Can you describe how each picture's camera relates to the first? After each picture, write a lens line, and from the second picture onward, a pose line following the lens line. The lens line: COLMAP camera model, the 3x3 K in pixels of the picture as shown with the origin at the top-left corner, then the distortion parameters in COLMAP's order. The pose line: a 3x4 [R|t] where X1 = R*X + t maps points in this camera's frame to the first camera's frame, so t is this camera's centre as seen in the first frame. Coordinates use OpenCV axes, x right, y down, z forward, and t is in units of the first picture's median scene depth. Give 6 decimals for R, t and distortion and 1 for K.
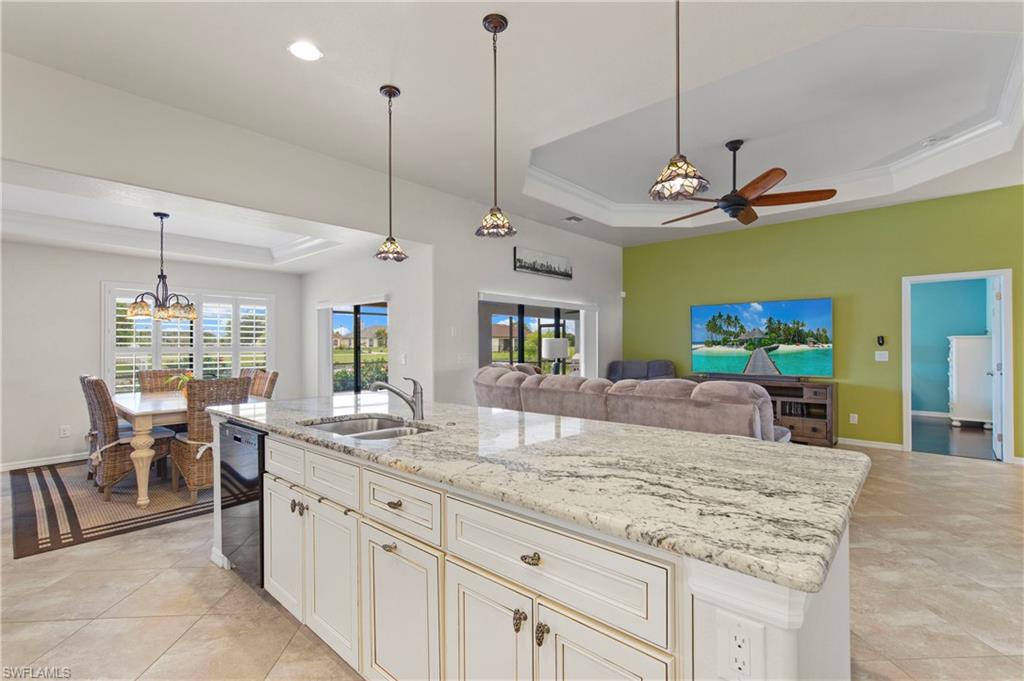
lens RADIAL K [[460.6, 0, 512.5], [0, 460.6, 343.0], [0, 0, 1]] dist [0.002100, -0.000279]
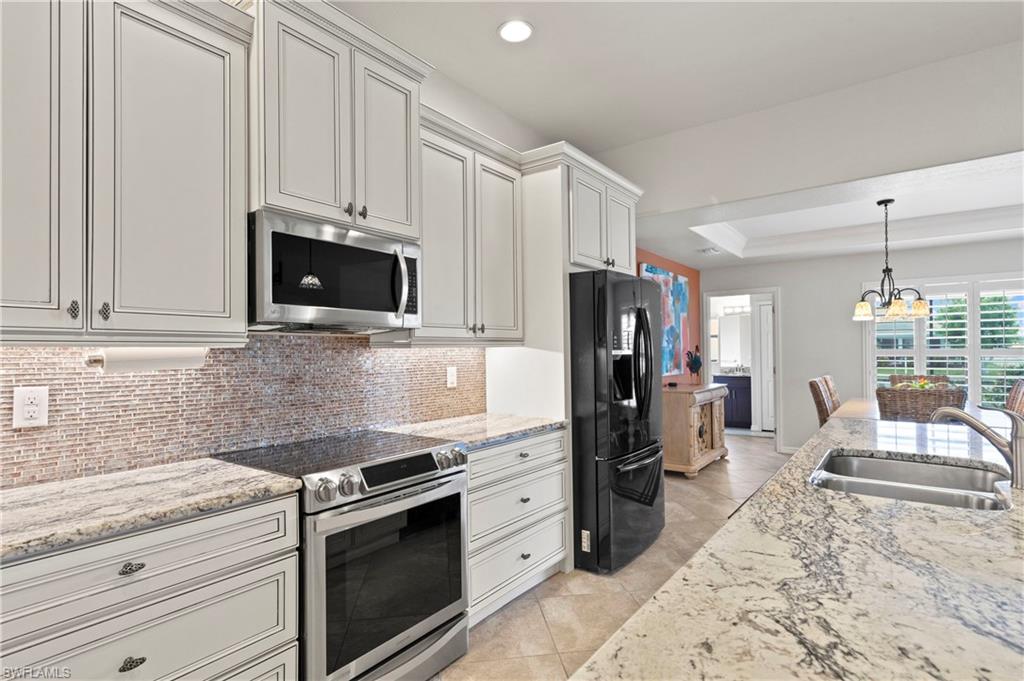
lens RADIAL K [[514.6, 0, 516.7], [0, 514.6, 347.6], [0, 0, 1]] dist [0.001982, 0.000531]
pose [[0.094249, -0.007715, -0.995519, 0.127647], [0.014572, 0.999874, -0.006369, 0.000842], [0.995442, -0.013907, 0.094349, 0.146982]]
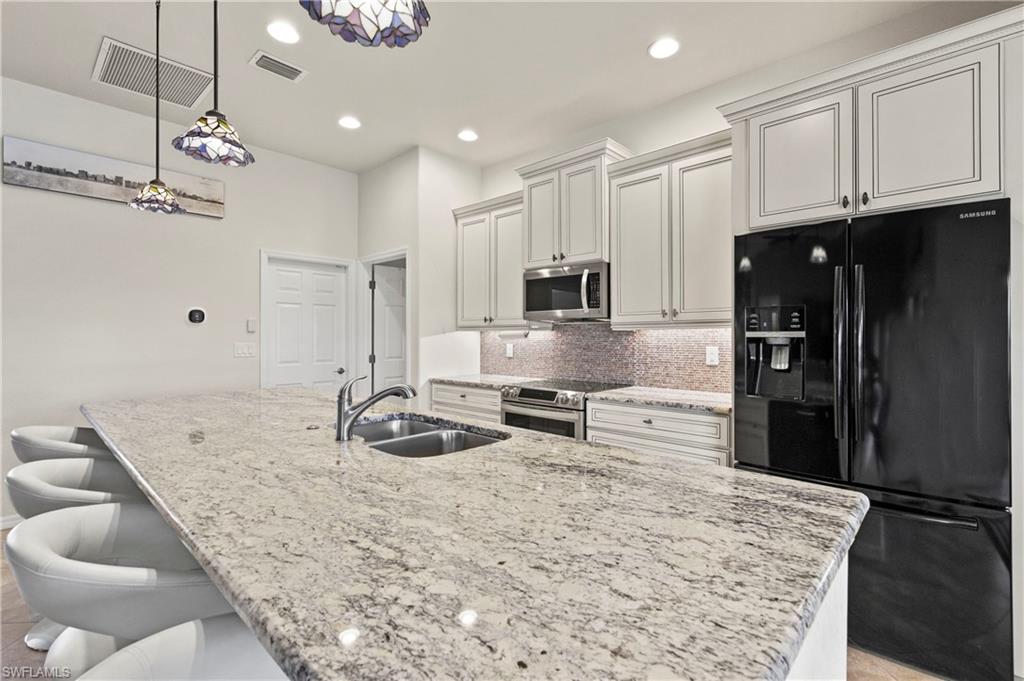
lens RADIAL K [[460.6, 0, 514.3], [0, 460.6, 333.5], [0, 0, 1]] dist [0.002100, -0.000279]
pose [[-0.999862, -0.000163, 0.016600, -0.187913], [-0.000343, 0.999942, -0.010794, 0.007423], [-0.016597, -0.010798, -0.999804, 0.661577]]
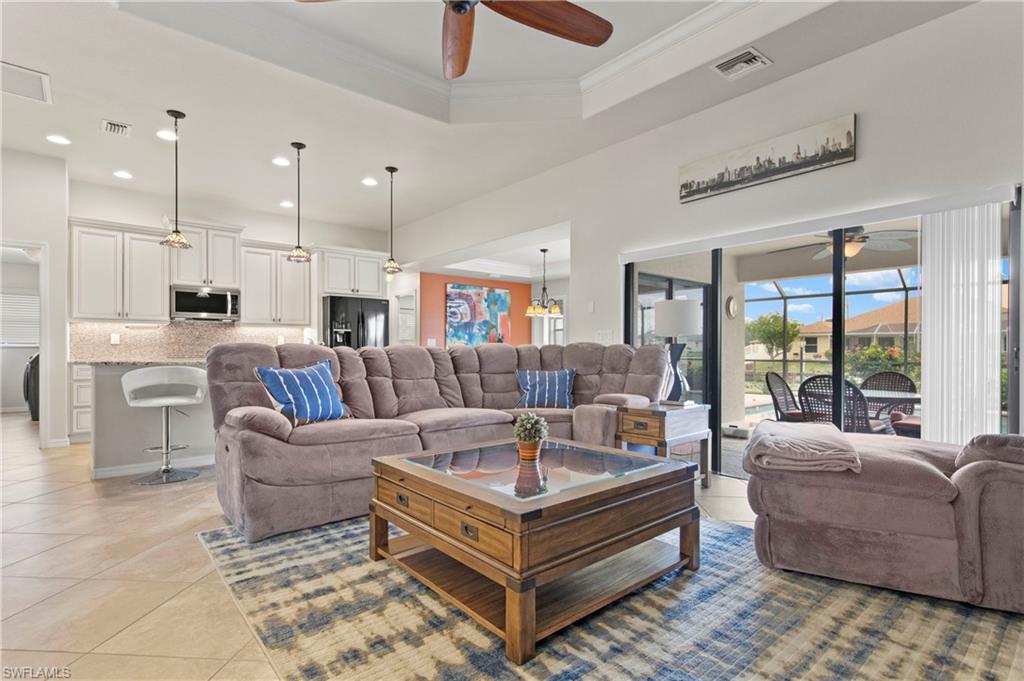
lens RADIAL K [[491.7, 0, 513.7], [0, 491.7, 350.4], [0, 0, 1]] dist [0.001937, -0.000349]
pose [[-0.122576, 0.005516, -0.992444, 0.738162], [0.003265, 0.999981, 0.005155, 0.047808], [0.992454, -0.002609, -0.122592, 0.855735]]
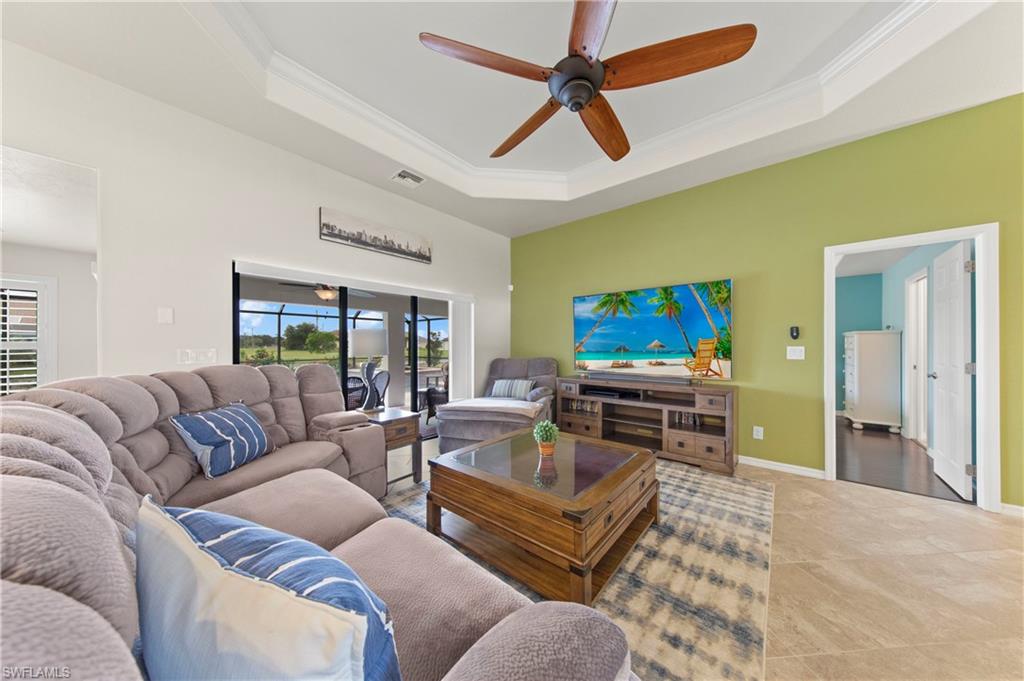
lens RADIAL K [[319.2, 0, 514.6], [0, 319.2, 345.5], [0, 0, 1]] dist [0.000998, 0.000020]
pose [[0.999293, 0.001218, 0.037572, 0.304372], [-0.001306, 0.999996, 0.002339, 0.014760], [-0.037569, -0.002387, 0.999291, 0.472109]]
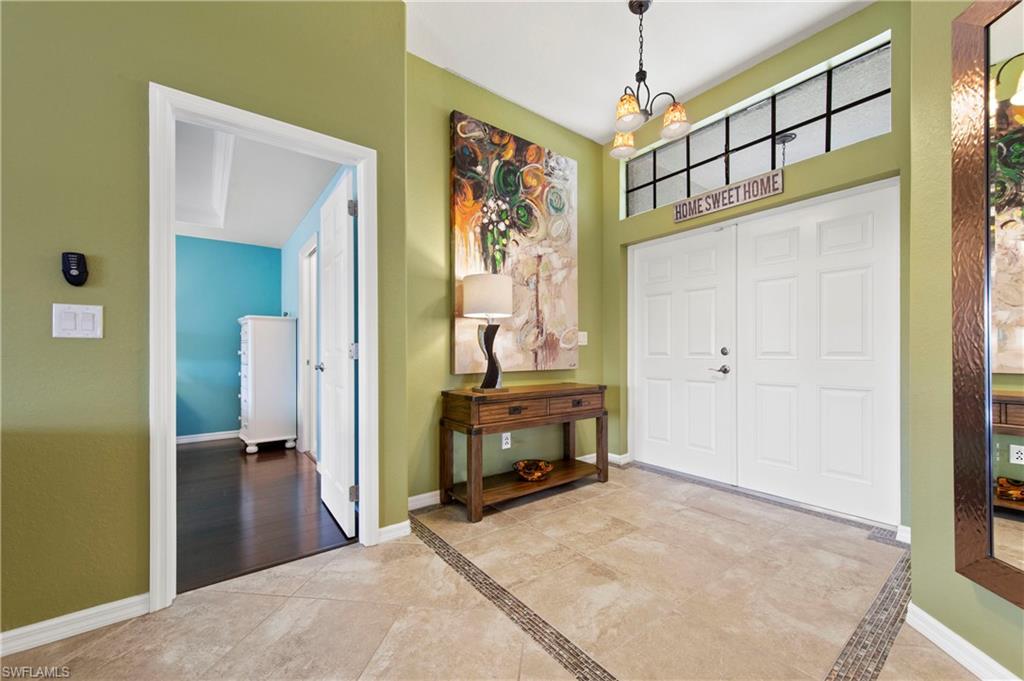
lens RADIAL K [[401.0, 0, 511.0], [0, 401.0, 353.1], [0, 0, 1]] dist [0.006429, 0.000067]
pose [[0.186702, 0.001831, 0.982415, 0.576570], [-0.001302, 0.999998, -0.001616, 0.047345], [-0.982416, -0.000978, 0.186704, 0.654452]]
